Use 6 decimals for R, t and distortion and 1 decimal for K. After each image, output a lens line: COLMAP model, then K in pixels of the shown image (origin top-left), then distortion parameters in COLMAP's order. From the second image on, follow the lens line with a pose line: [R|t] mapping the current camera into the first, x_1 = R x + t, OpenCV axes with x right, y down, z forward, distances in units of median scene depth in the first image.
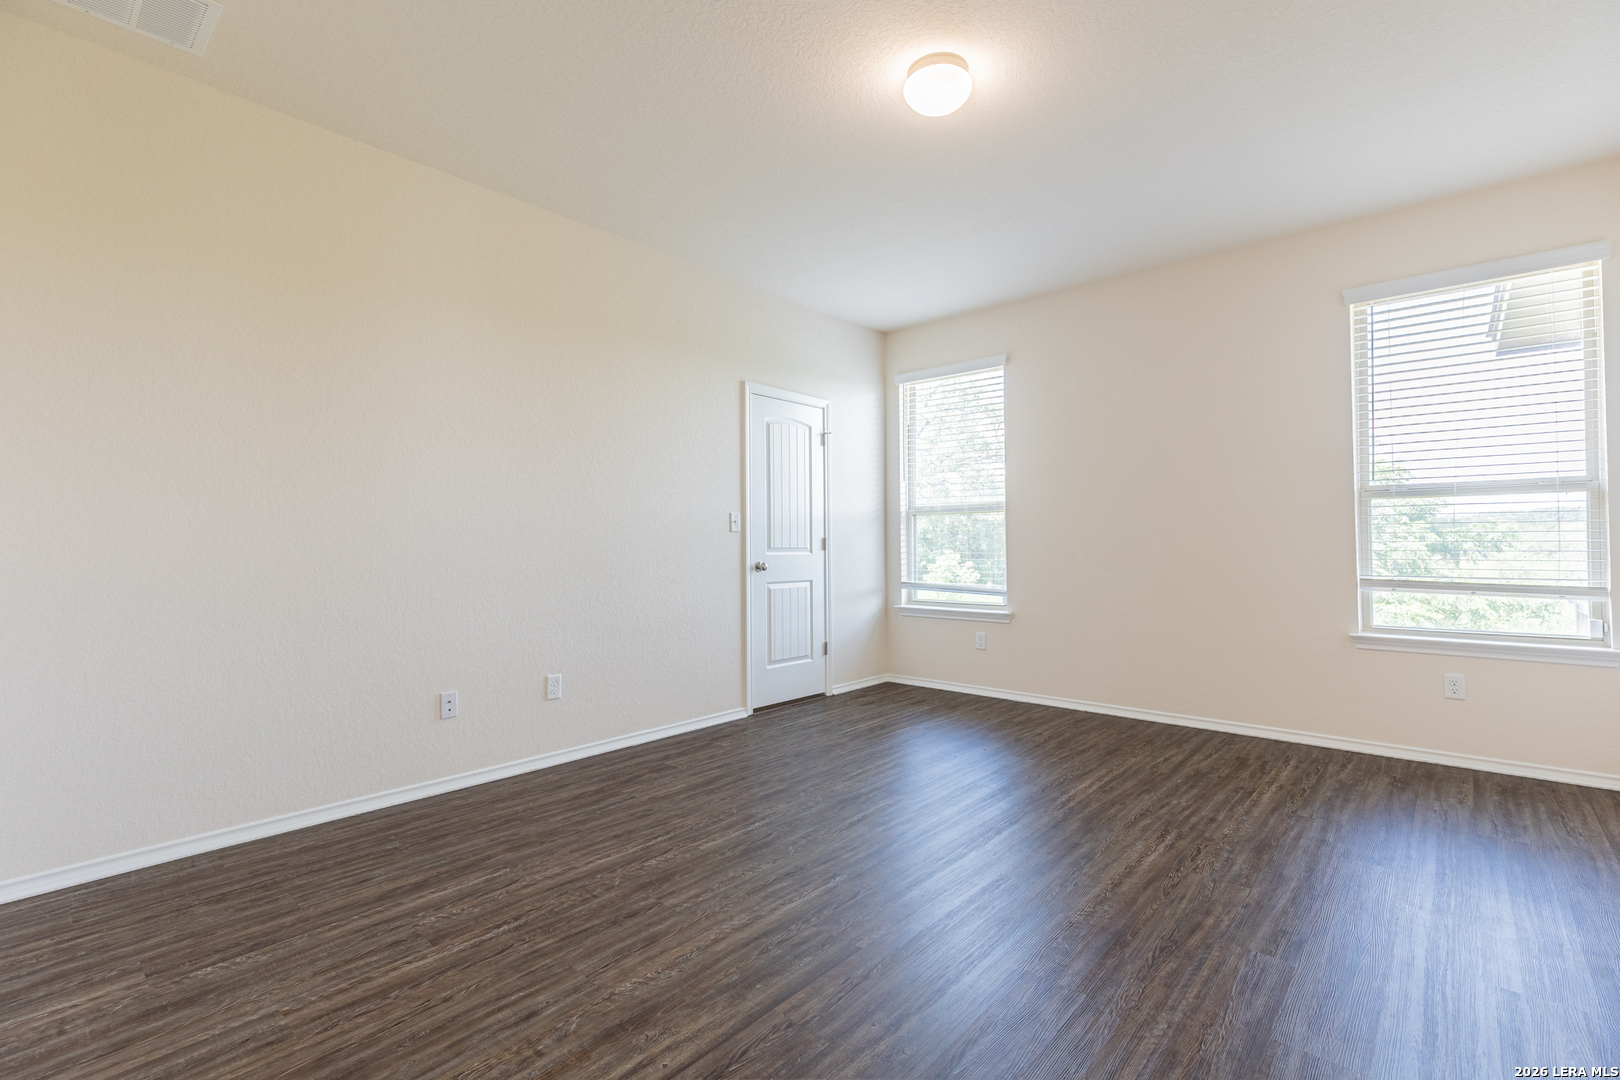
lens RADIAL K [[727.5, 0, 817.1], [0, 727.5, 534.7], [0, 0, 1]] dist [0.008260, -0.001075]
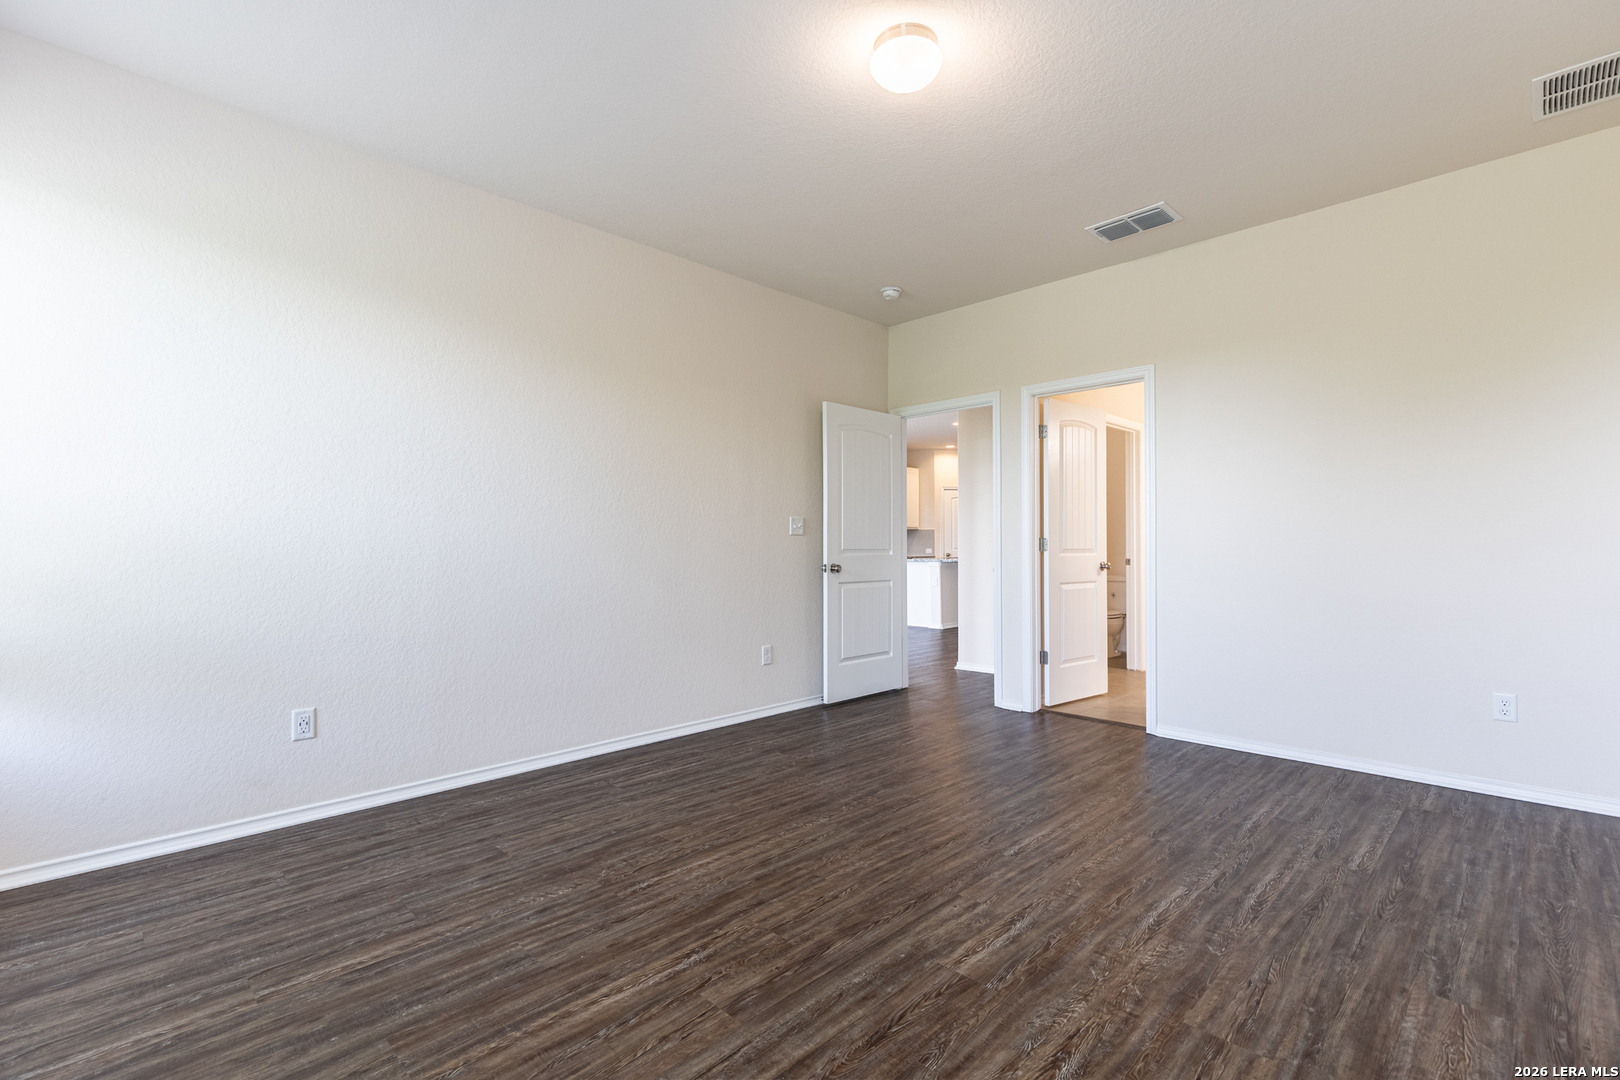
lens RADIAL K [[727.5, 0, 817.1], [0, 727.5, 534.7], [0, 0, 1]] dist [0.008260, -0.001075]
pose [[-0.998192, 0.010814, 0.059117, 0.186504], [0.009041, 0.999504, -0.030162, 0.020732], [-0.059414, -0.029573, -0.997795, 1.583321]]
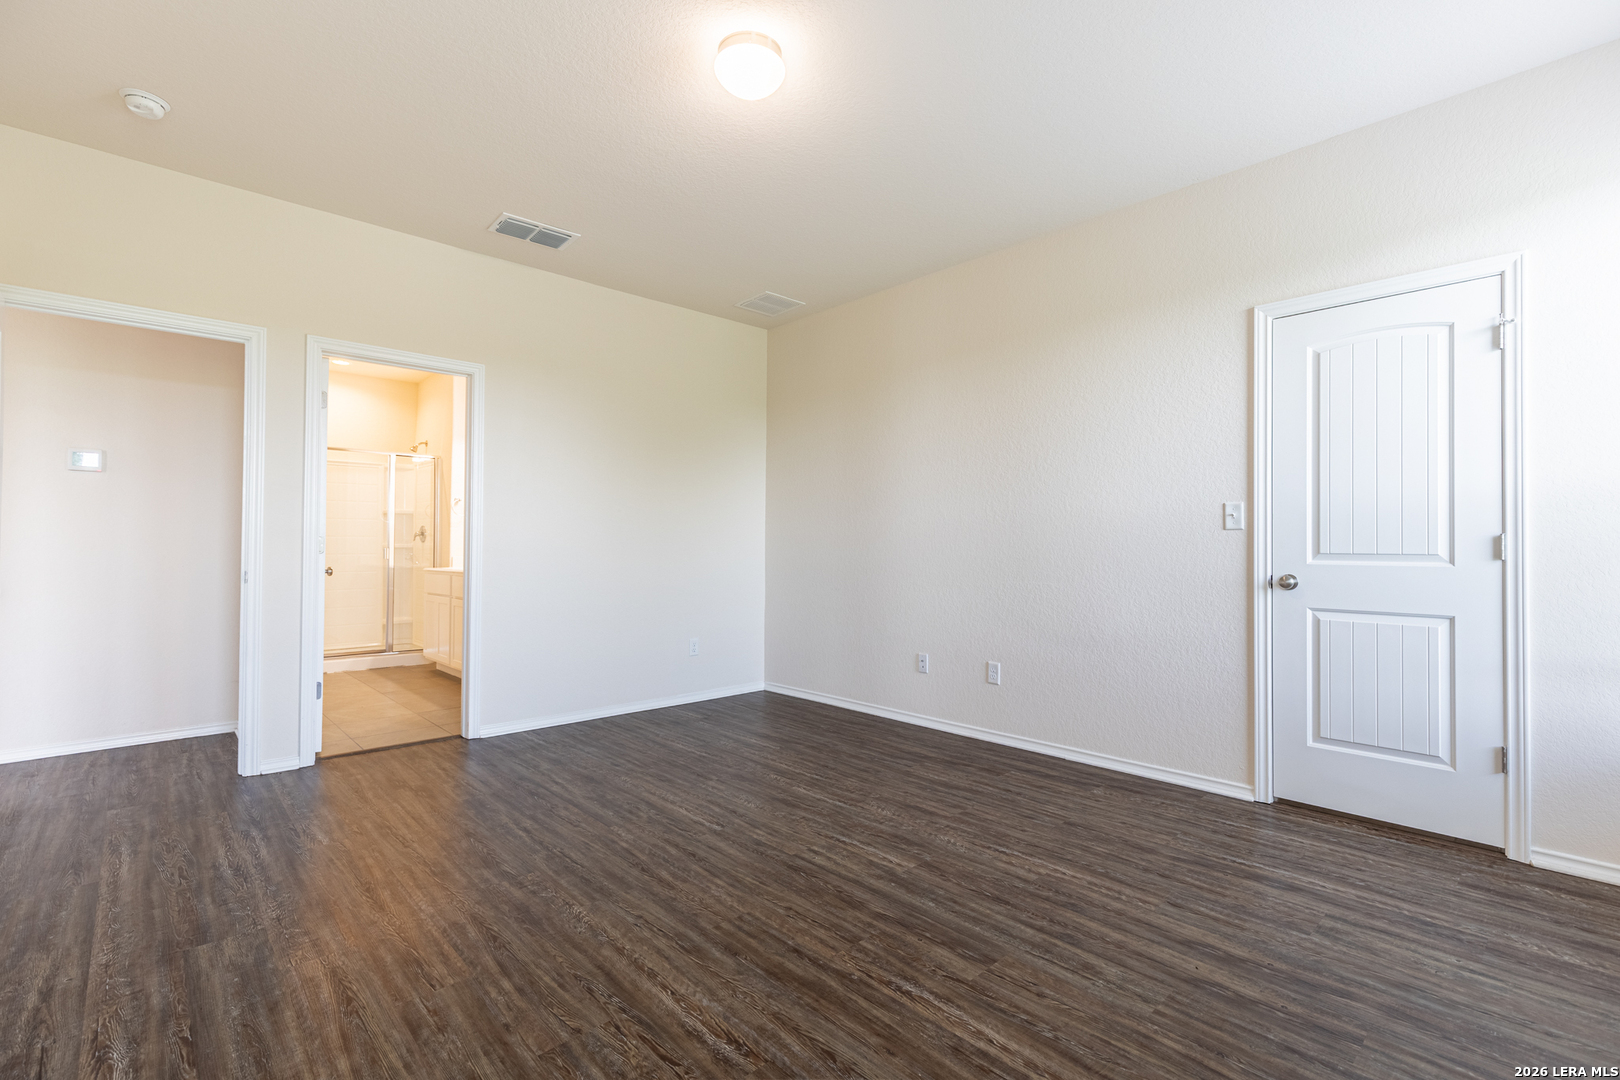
lens RADIAL K [[727.5, 0, 817.1], [0, 727.5, 534.7], [0, 0, 1]] dist [0.008260, -0.001075]
pose [[-0.096803, -0.012653, -0.995223, 0.903209], [0.011728, 0.999835, -0.013853, 0.008607], [0.995234, -0.013013, -0.096638, 0.960841]]
